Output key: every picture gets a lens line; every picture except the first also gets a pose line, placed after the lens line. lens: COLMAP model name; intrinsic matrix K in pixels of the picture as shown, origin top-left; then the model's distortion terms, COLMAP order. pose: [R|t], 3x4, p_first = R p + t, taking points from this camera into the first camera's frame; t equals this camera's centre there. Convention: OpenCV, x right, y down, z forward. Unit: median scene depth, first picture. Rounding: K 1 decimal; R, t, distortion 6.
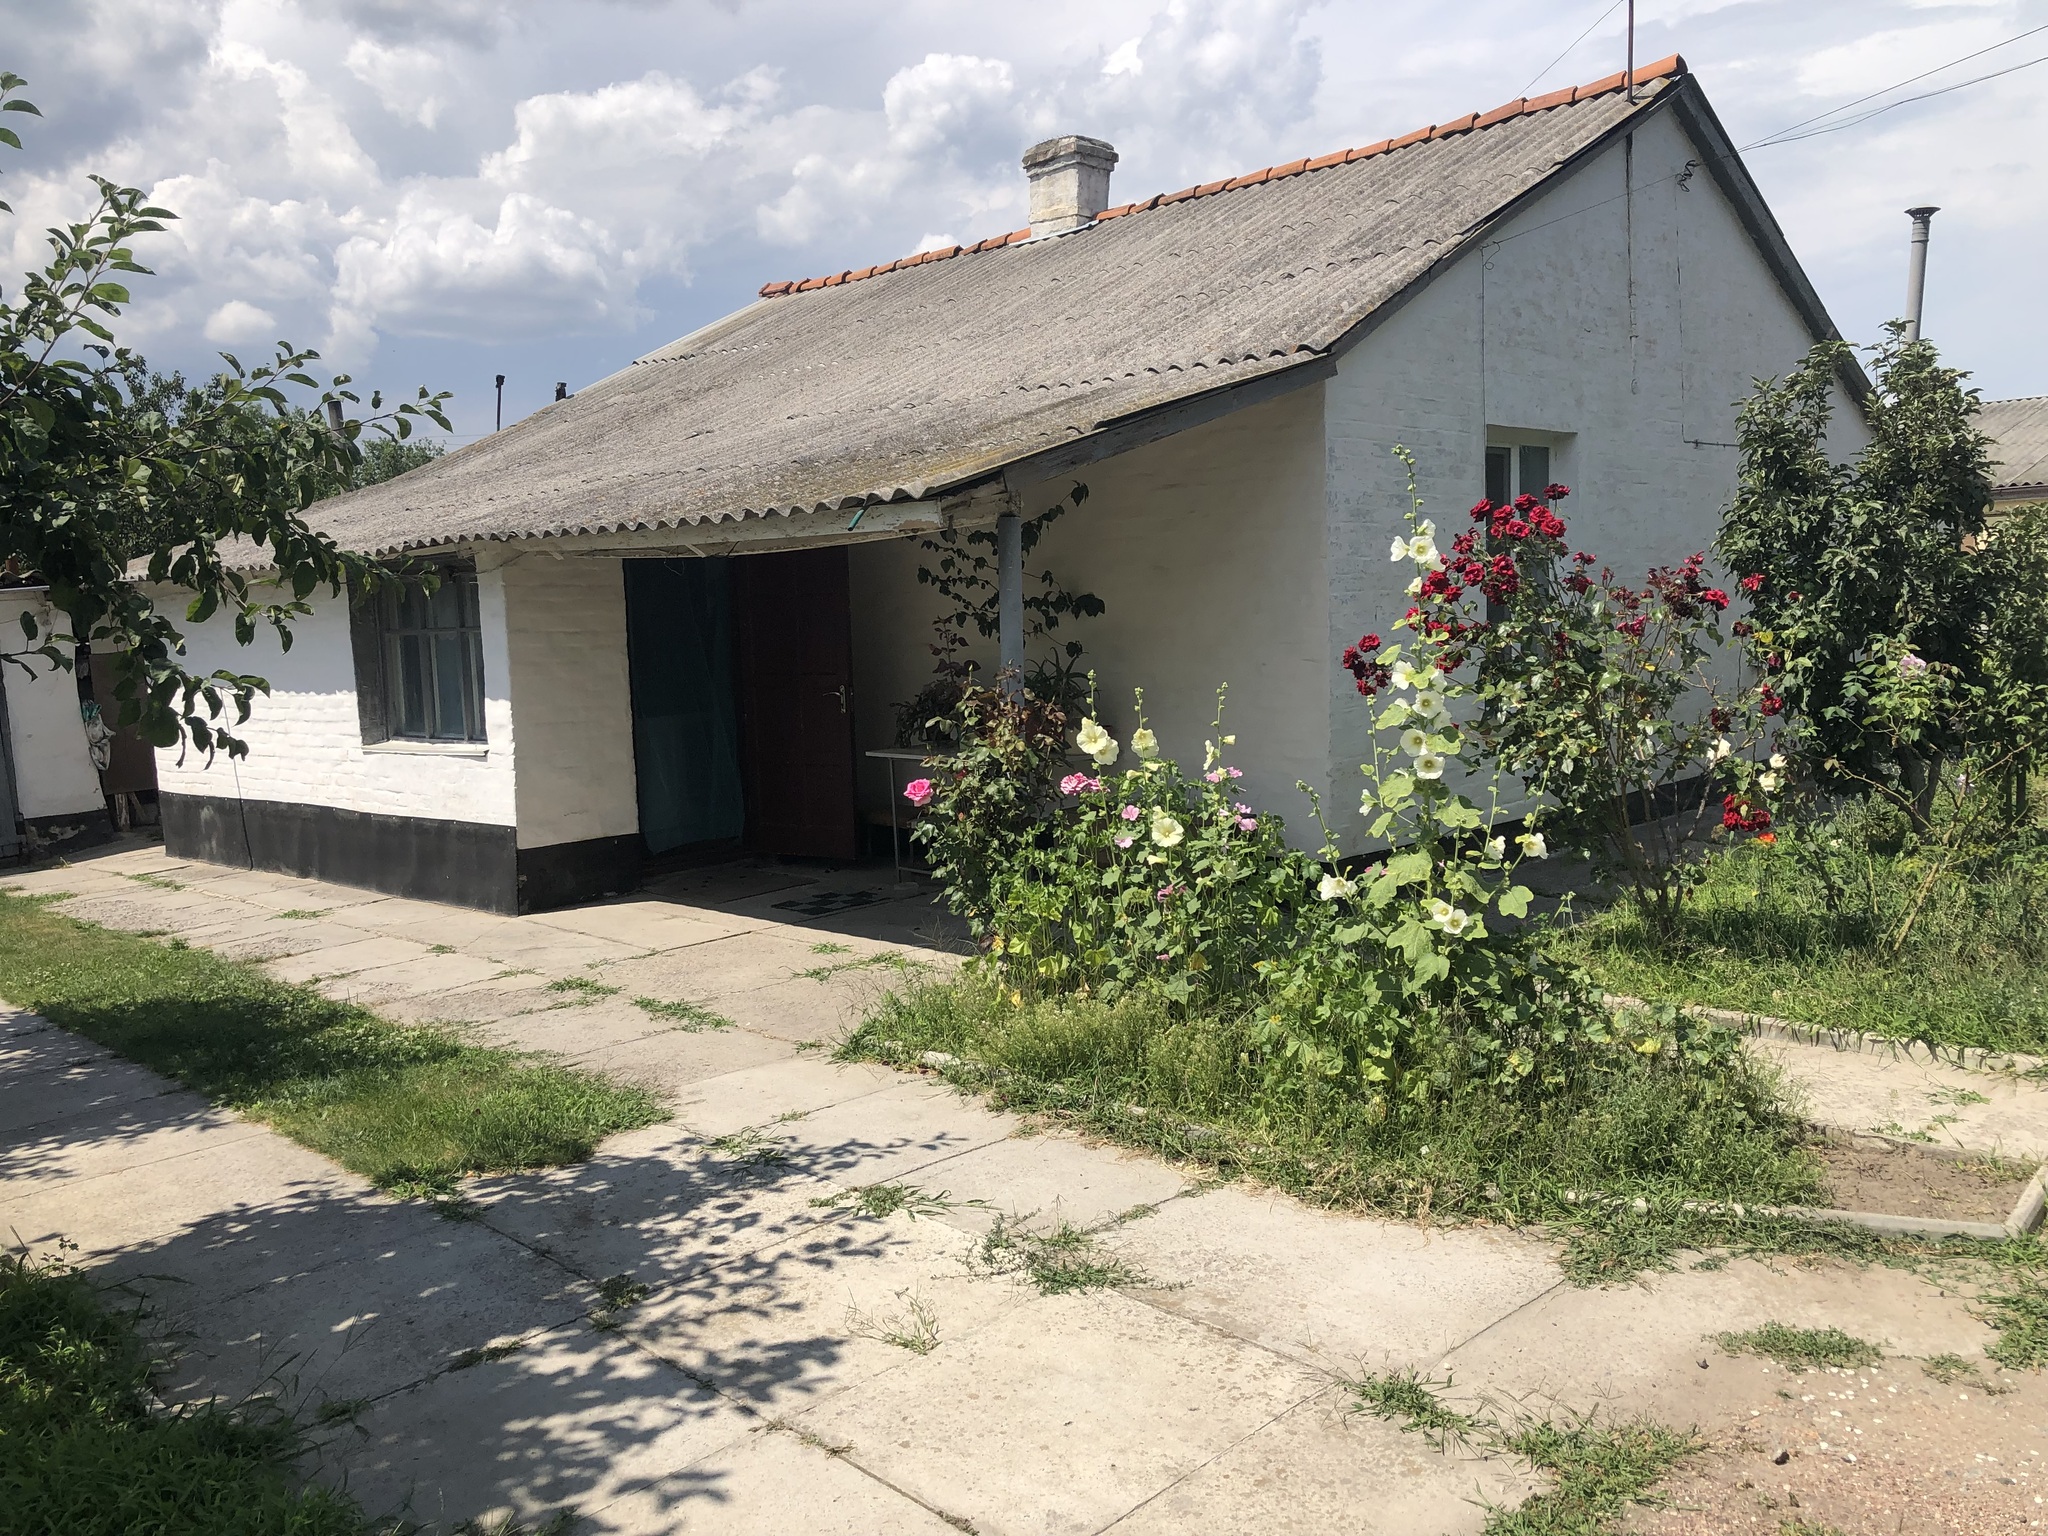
lens RADIAL K [[1722.0, 0, 1027.1], [0, 1722.0, 760.2], [0, 0, 1]] dist [0.029224, -0.000515]
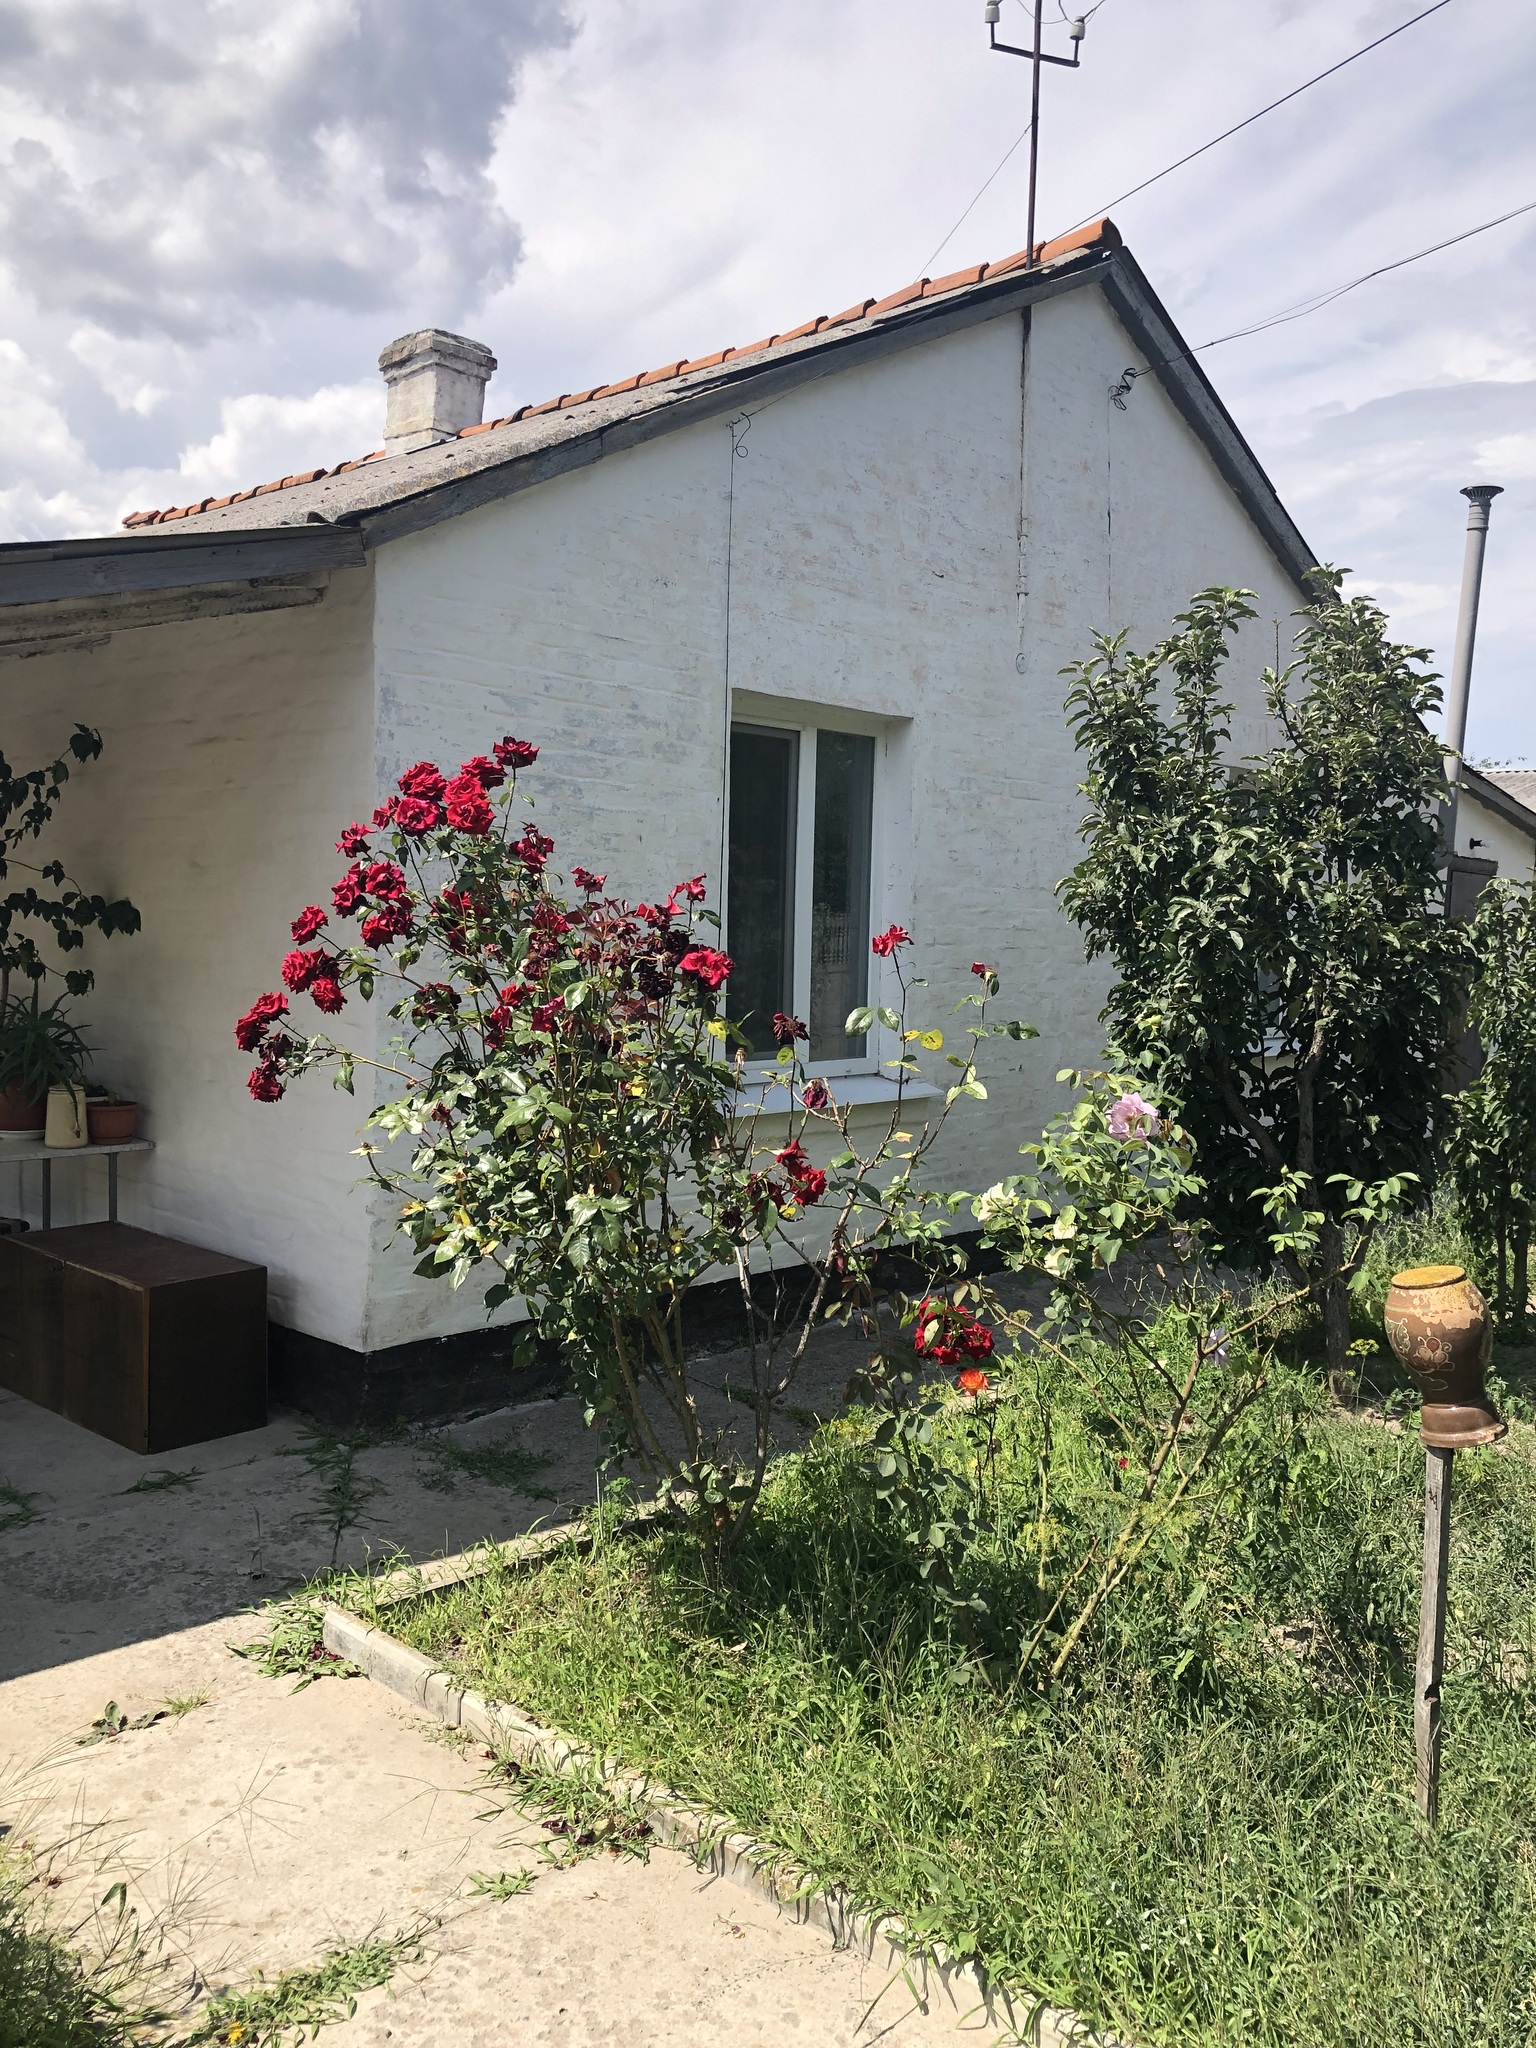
lens RADIAL K [[1722.0, 0, 757.9], [0, 1722.0, 1015.5], [0, 0, 1]] dist [0.029224, -0.000515]
pose [[0.998115, 0.058106, 0.019763, 0.268524], [-0.057303, 0.997594, -0.039017, -0.040327], [-0.021983, 0.037811, 0.999043, 0.331842]]
